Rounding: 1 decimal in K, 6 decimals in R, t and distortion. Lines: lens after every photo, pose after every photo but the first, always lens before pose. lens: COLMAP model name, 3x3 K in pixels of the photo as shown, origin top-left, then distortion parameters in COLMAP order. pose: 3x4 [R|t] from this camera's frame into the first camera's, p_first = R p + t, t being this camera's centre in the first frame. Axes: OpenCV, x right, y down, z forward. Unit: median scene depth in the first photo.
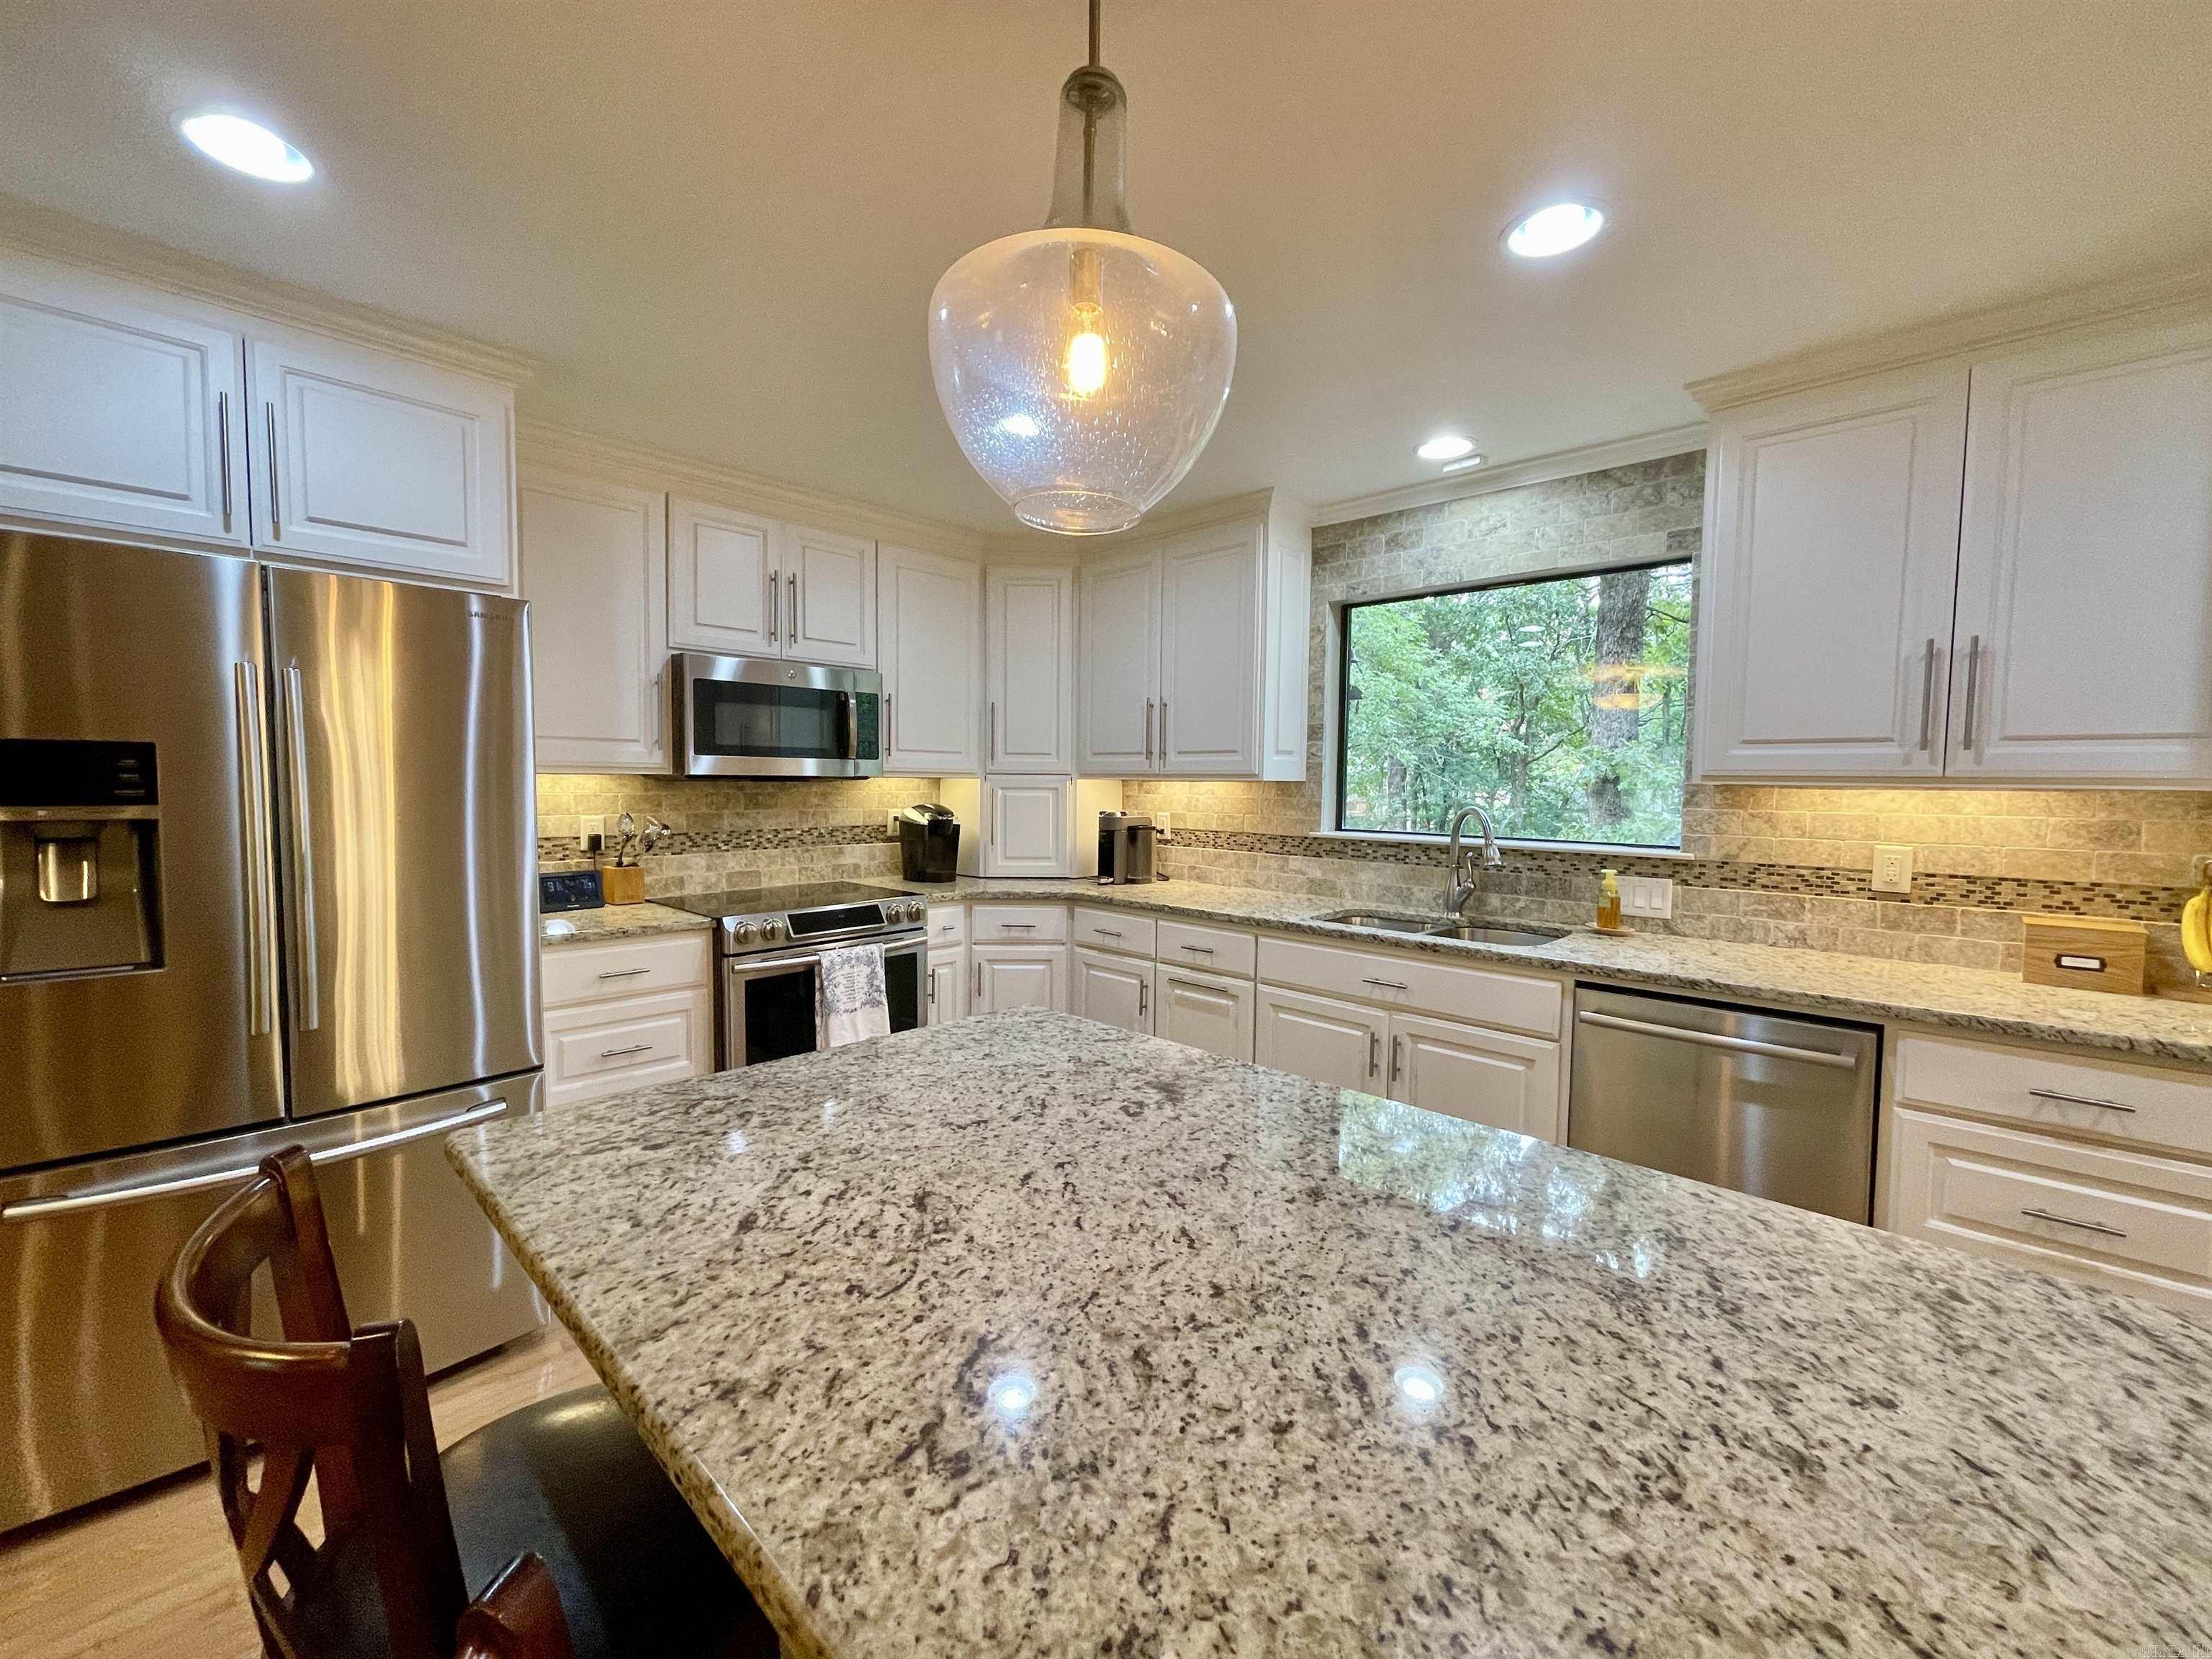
lens RADIAL K [[893.9, 0, 1107.3], [0, 893.9, 833.0], [0, 0, 1]] dist [0.000663, -0.000978]
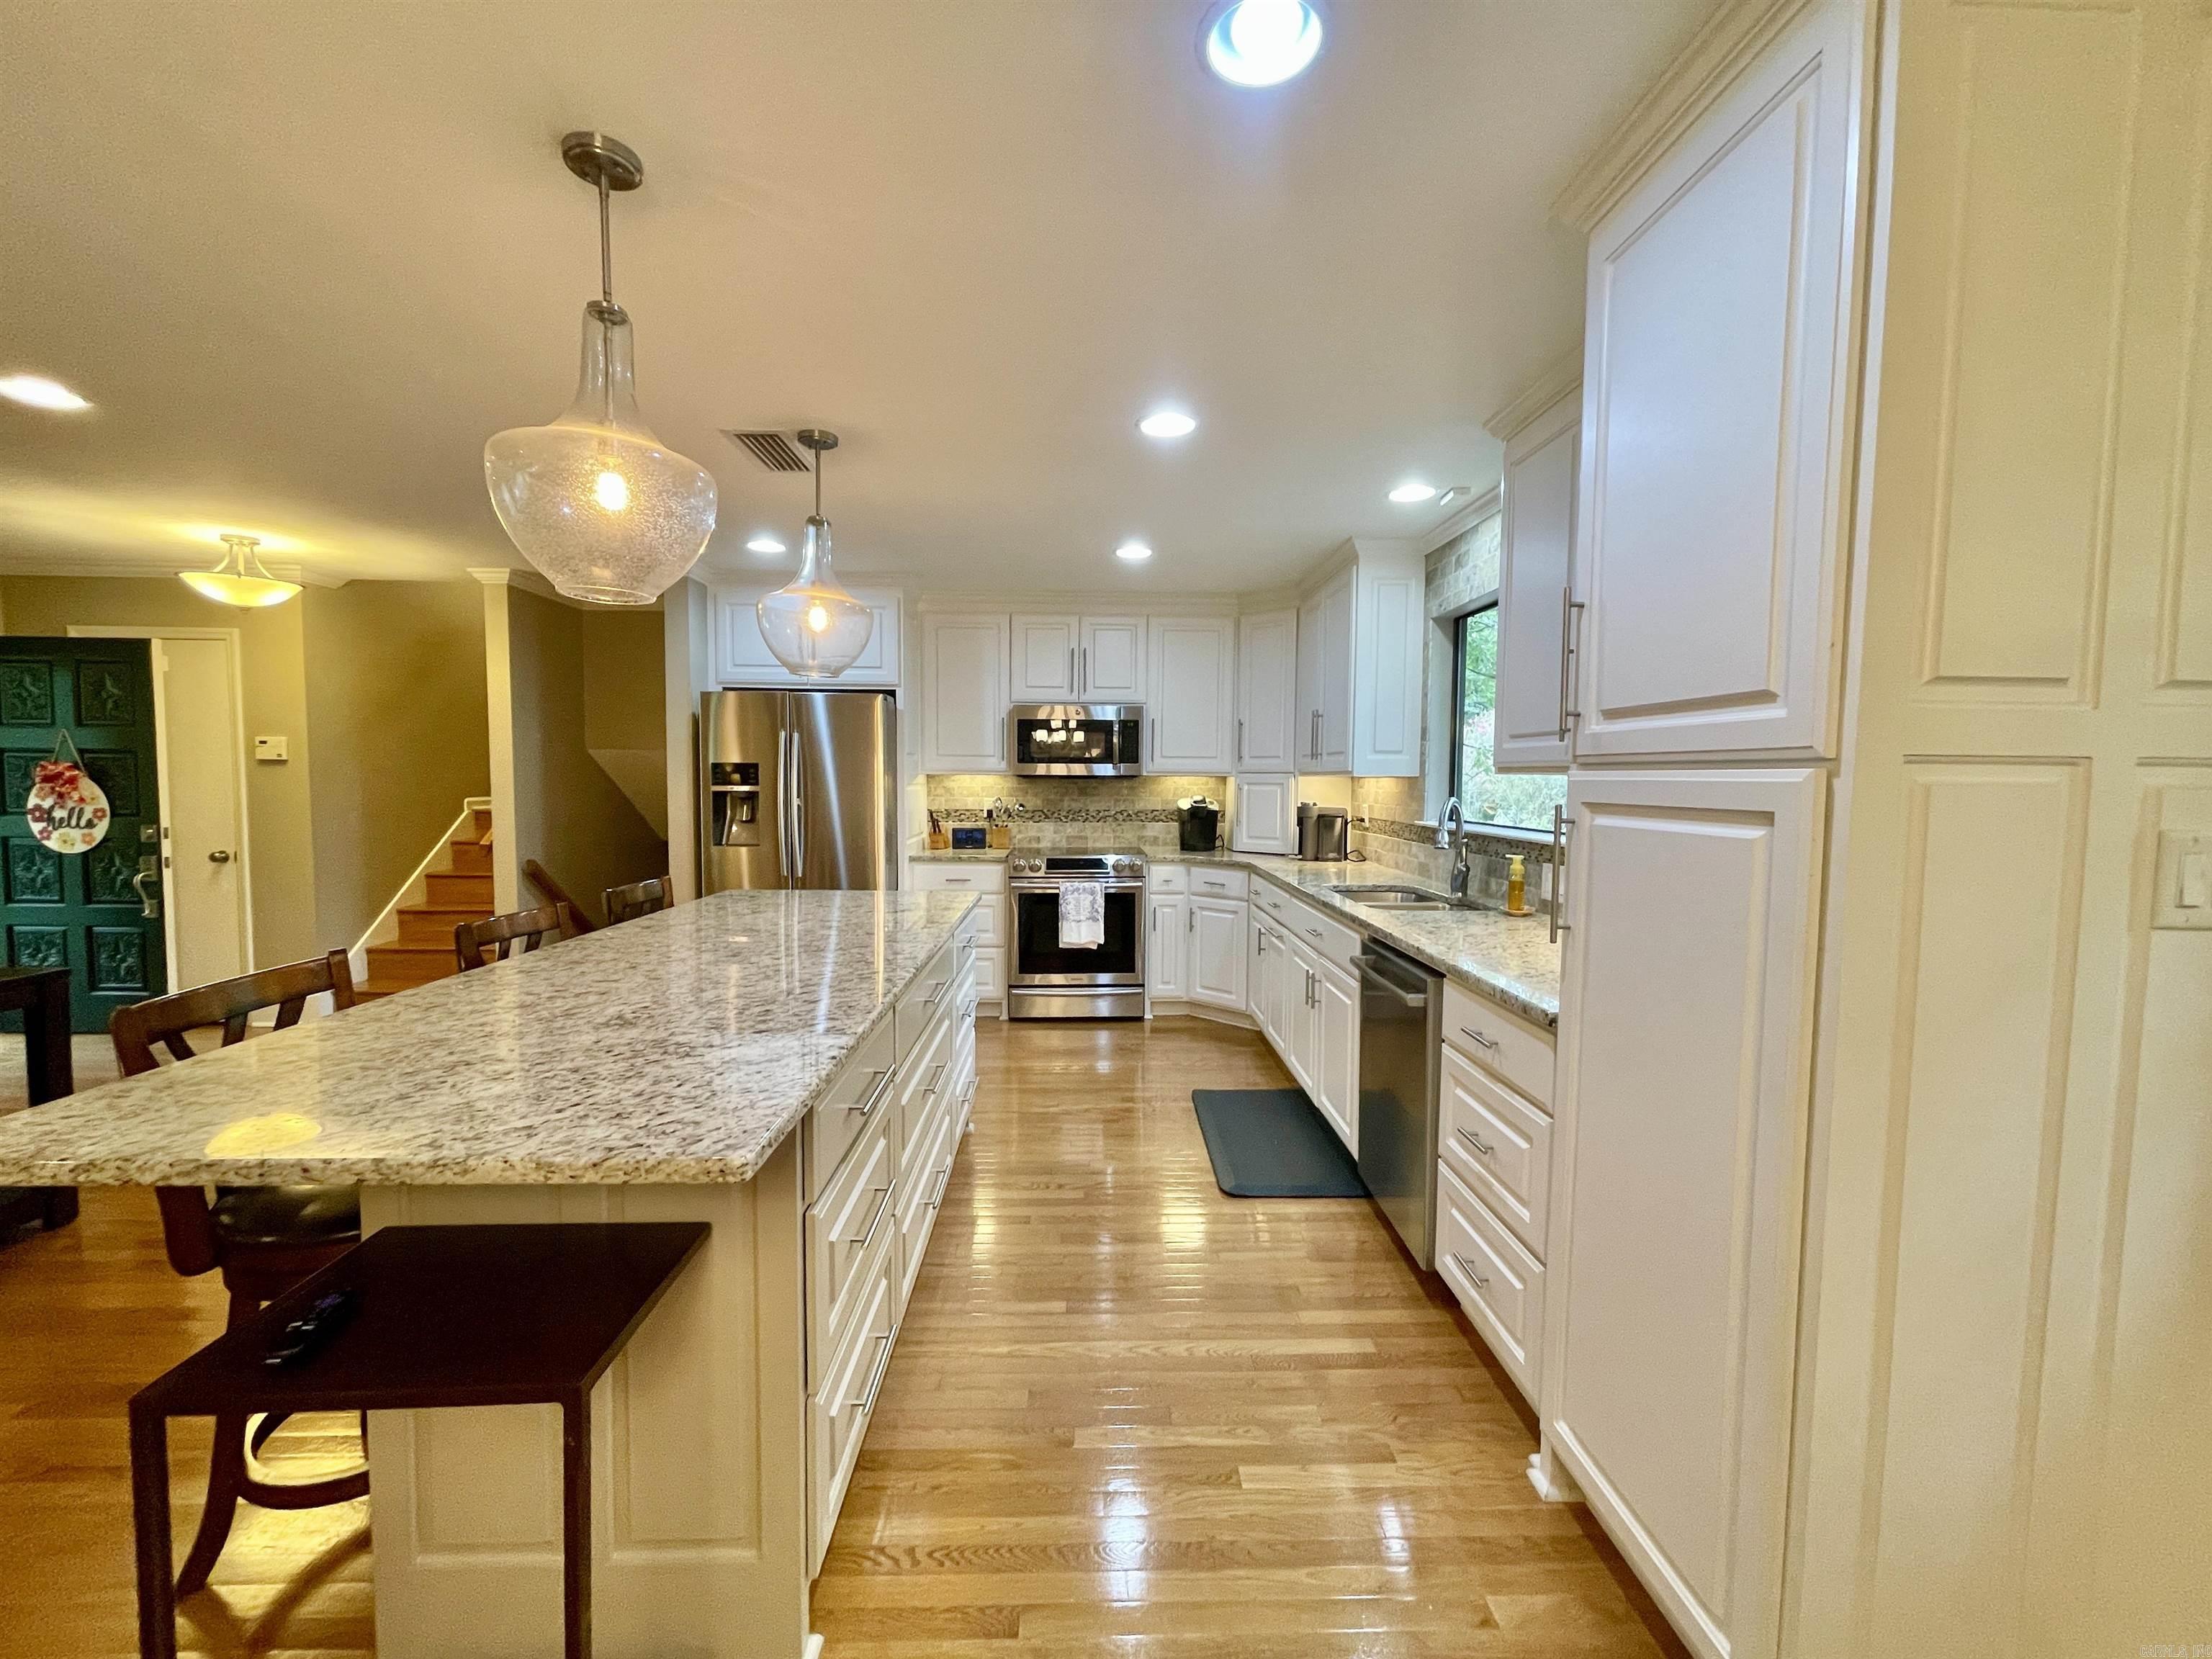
lens RADIAL K [[893.9, 0, 1108.1], [0, 893.9, 835.1], [0, 0, 1]] dist [0.000663, -0.000978]
pose [[0.712869, 0.039306, -0.700195, 0.867598], [-0.040345, 0.999073, 0.015009, 0.018328], [0.700136, 0.017550, 0.713794, -0.107753]]
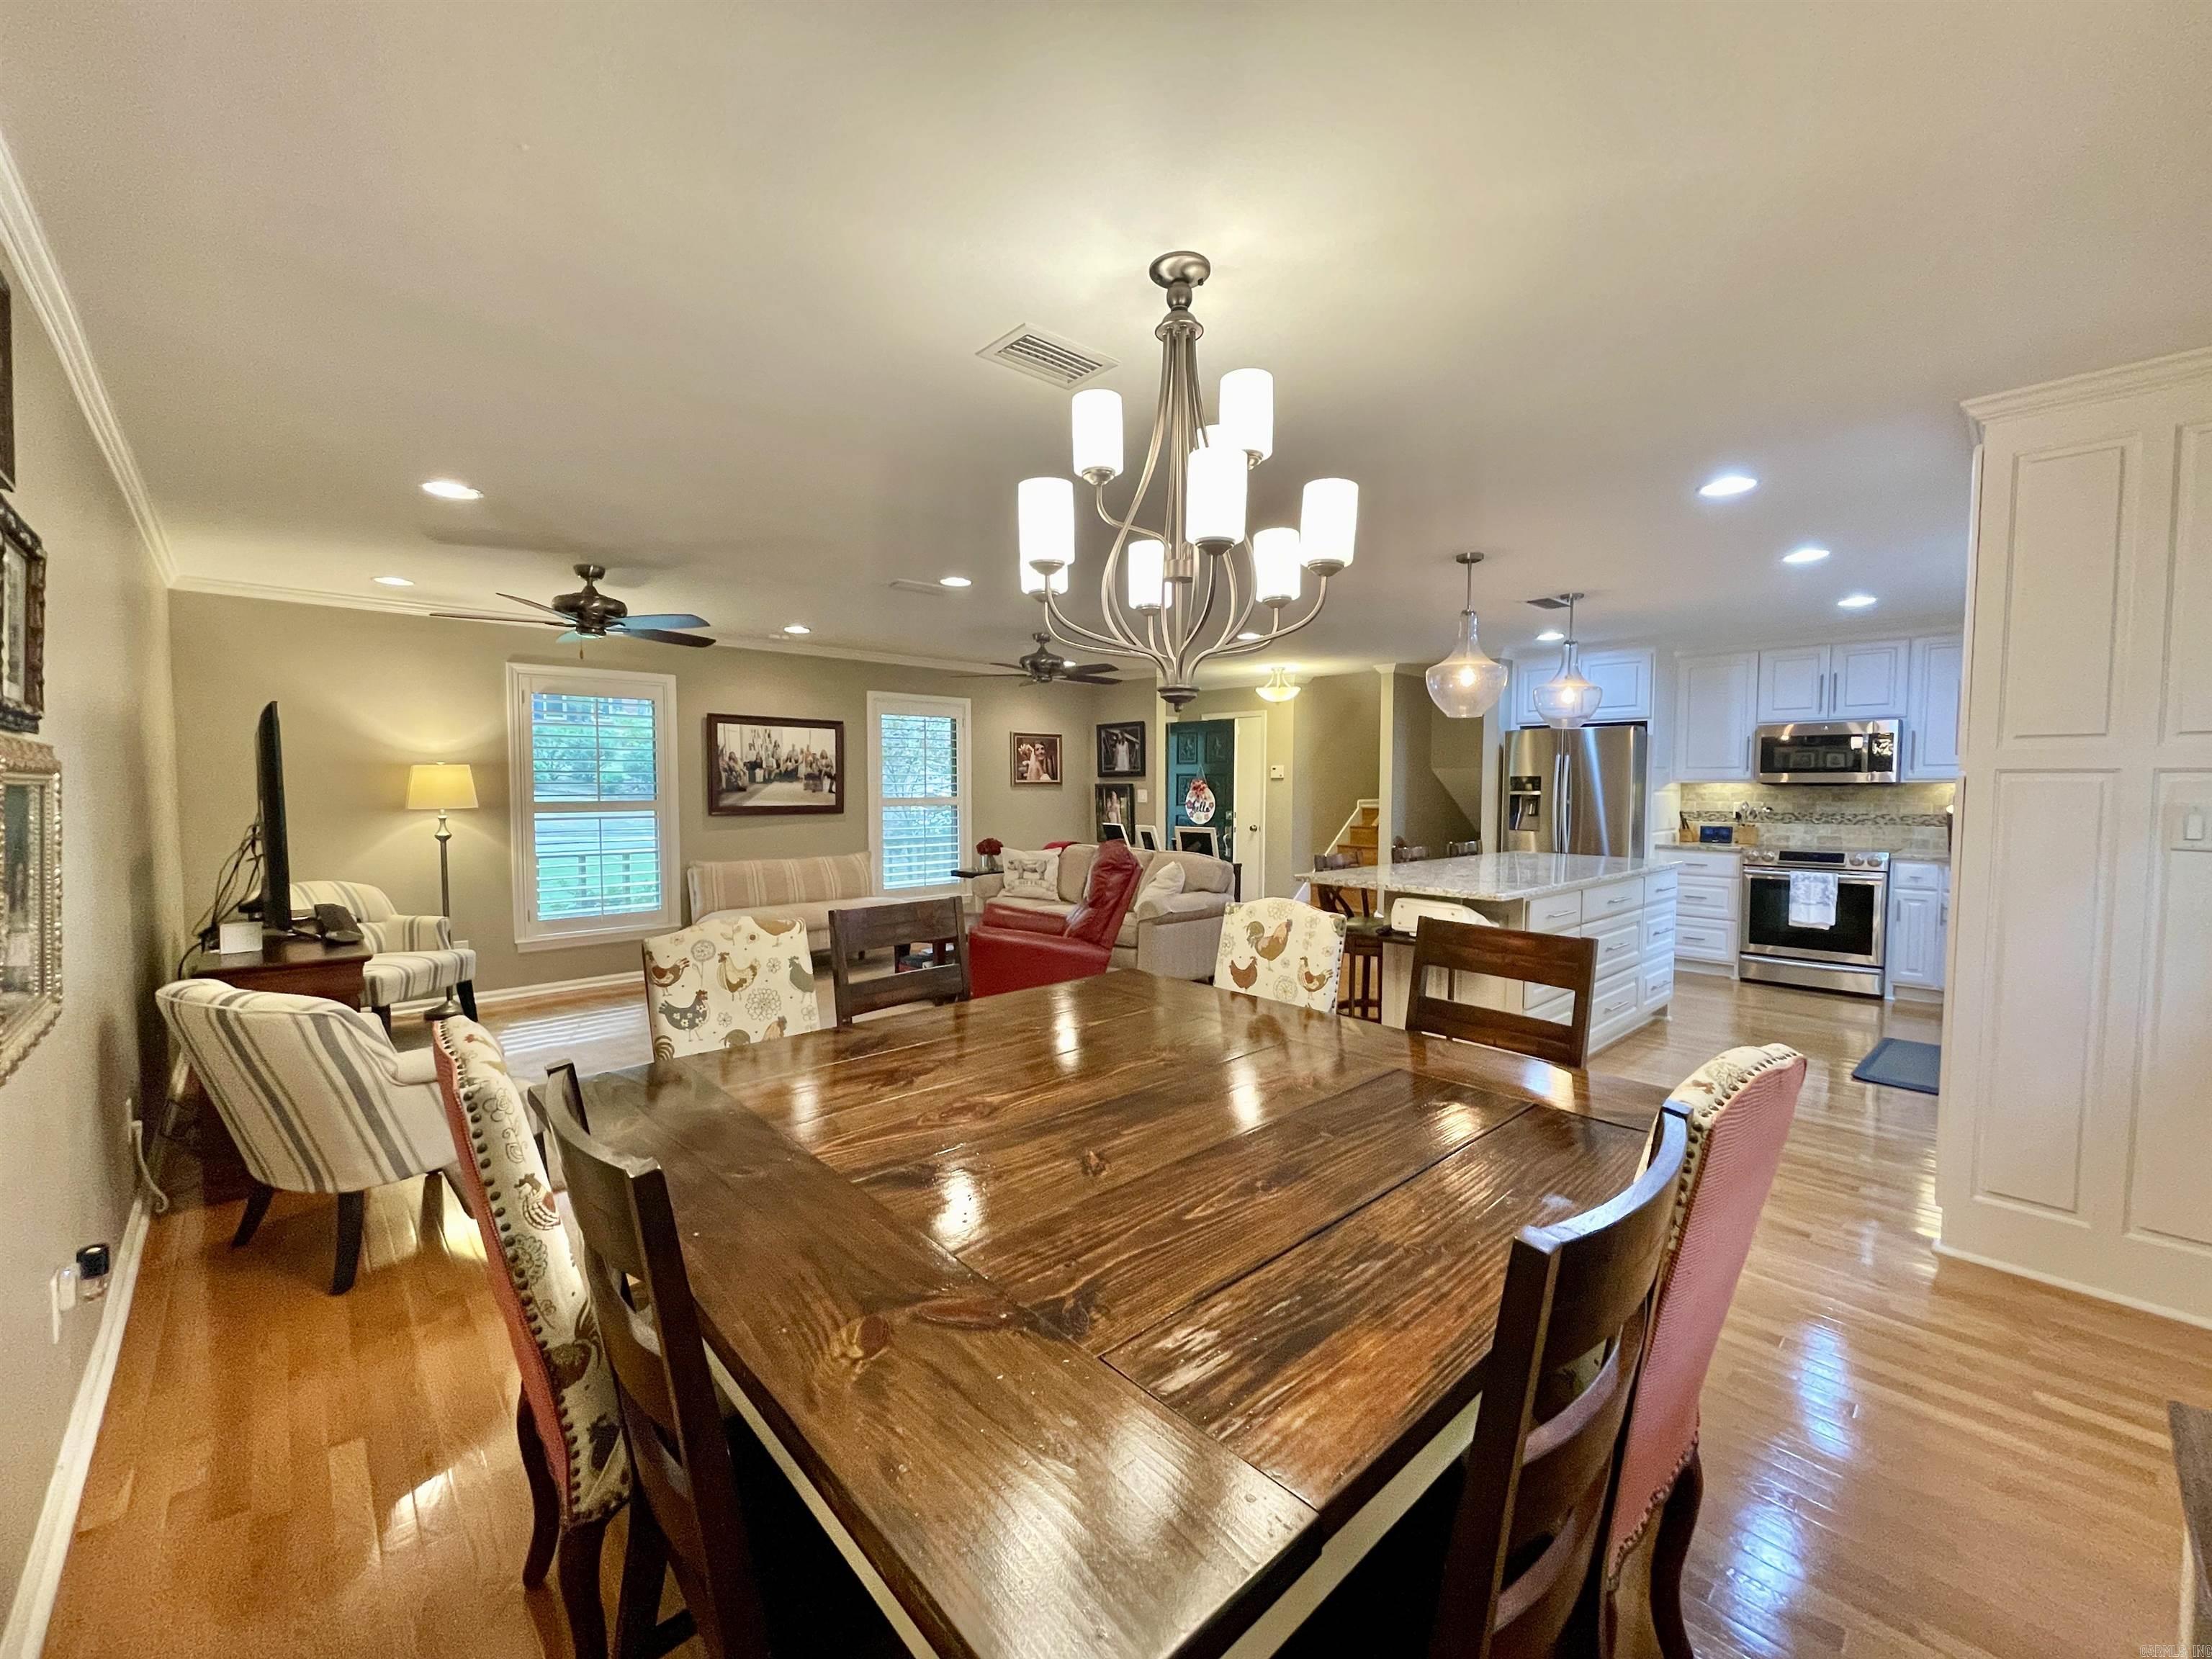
lens RADIAL K [[893.9, 0, 1104.3], [0, 893.9, 832.3], [0, 0, 1]] dist [0.000663, -0.000978]
pose [[-0.060195, 0.041199, -0.997336, 1.717235], [-0.061373, 0.997105, 0.044894, 0.050893], [0.996298, 0.063912, -0.057492, -0.407219]]
